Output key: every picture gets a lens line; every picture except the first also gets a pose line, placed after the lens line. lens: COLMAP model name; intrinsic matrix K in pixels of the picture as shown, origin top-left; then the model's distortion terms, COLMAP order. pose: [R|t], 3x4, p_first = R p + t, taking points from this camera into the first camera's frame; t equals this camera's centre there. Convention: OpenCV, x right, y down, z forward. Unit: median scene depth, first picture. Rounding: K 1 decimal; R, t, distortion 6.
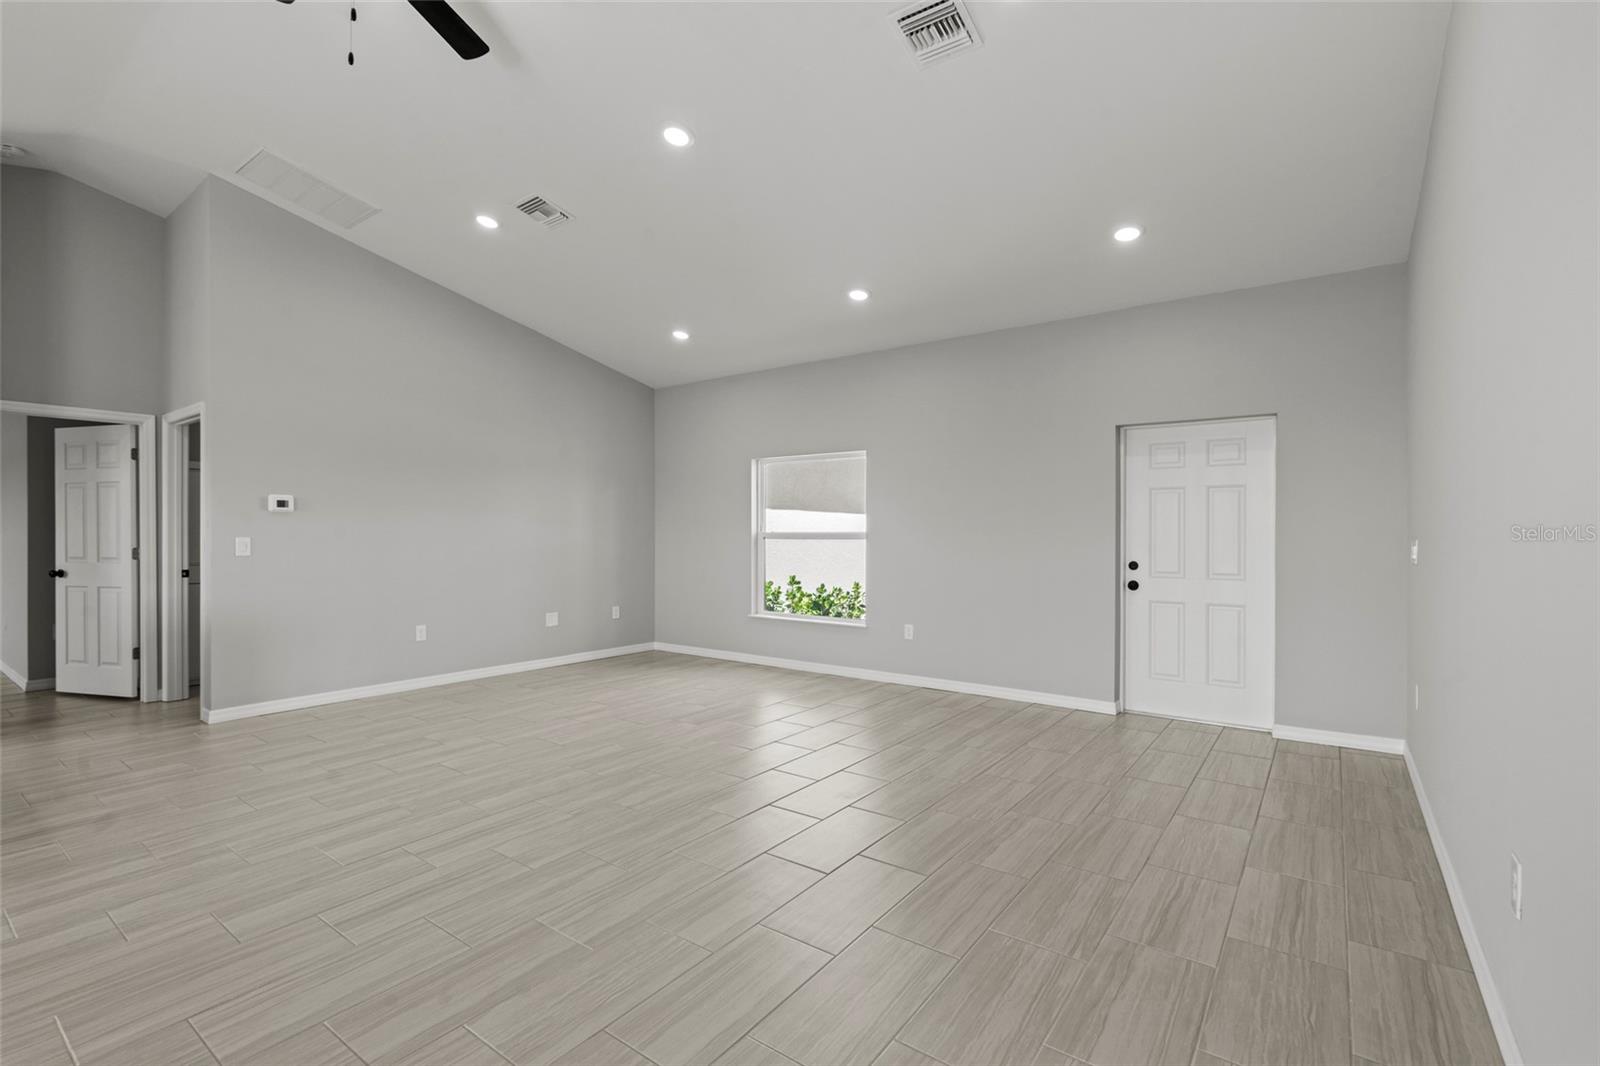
lens RADIAL K [[718.7, 0, 804.5], [0, 718.7, 534.0], [0, 0, 1]] dist [-0.002931, 0.000010]
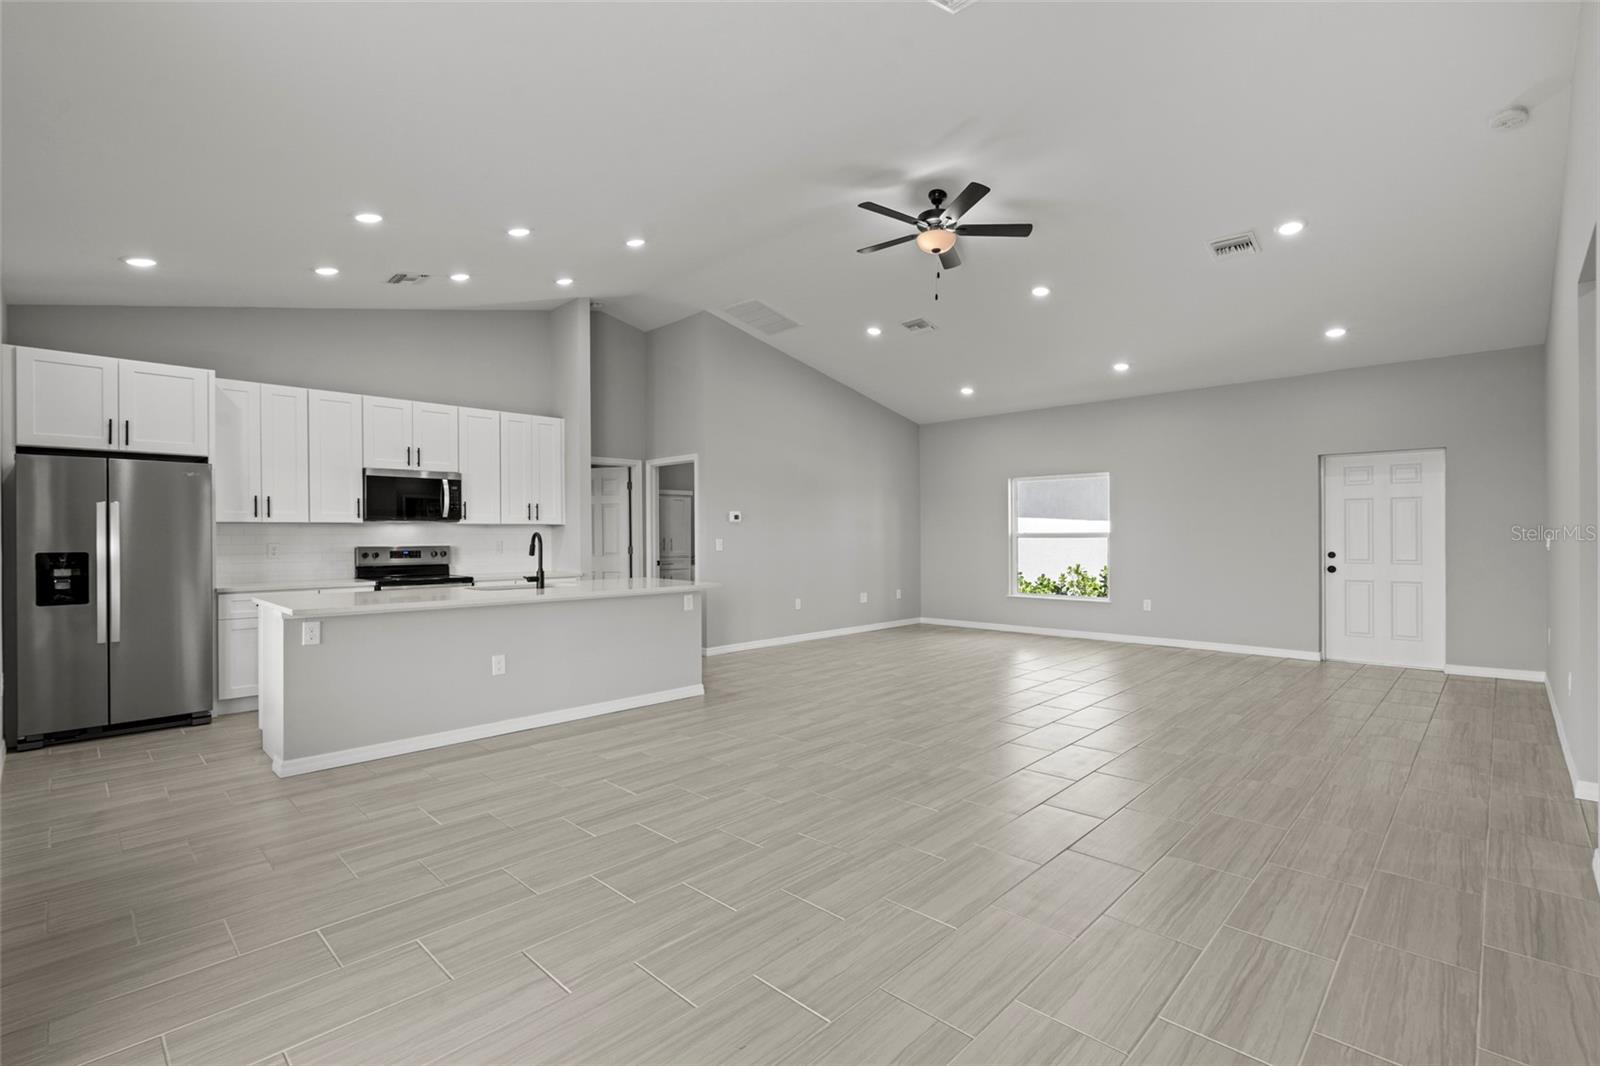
lens RADIAL K [[726.4, 0, 805.6], [0, 726.4, 537.0], [0, 0, 1]] dist [-0.004022, 0.000083]
pose [[0.991233, -0.007437, -0.131917, -0.369201], [0.007713, 0.999969, 0.001581, -0.001026], [0.131901, -0.002585, 0.991259, -0.529268]]
